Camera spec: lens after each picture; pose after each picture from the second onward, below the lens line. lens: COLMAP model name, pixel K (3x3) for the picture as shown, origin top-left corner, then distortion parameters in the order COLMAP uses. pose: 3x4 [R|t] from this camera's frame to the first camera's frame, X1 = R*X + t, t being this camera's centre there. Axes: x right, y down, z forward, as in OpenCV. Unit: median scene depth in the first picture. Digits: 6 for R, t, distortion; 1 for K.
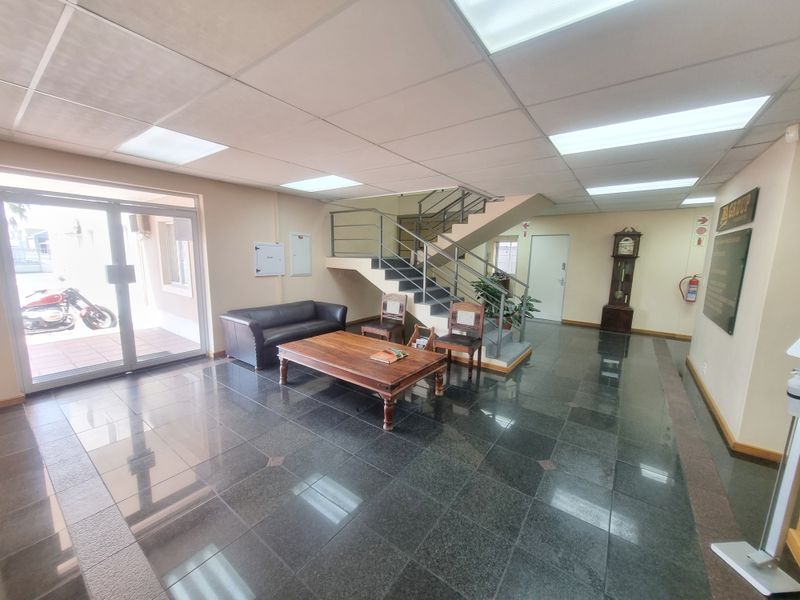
lens RADIAL K [[315.6, 0, 400.0], [0, 315.6, 300.0], [0, 0, 1]] dist [-0.000717, -0.000162]
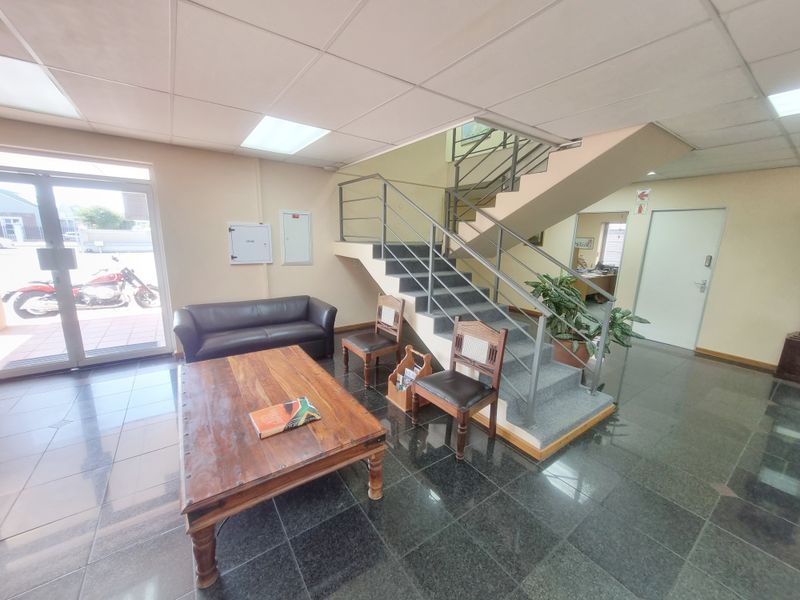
lens RADIAL K [[315.6, 0, 400.0], [0, 315.6, 300.0], [0, 0, 1]] dist [-0.000717, -0.000162]
pose [[0.948584, 0.068894, -0.308936, 0.207900], [-0.053967, 0.996936, 0.056616, -0.049159], [0.311890, -0.037033, 0.949396, 0.332120]]
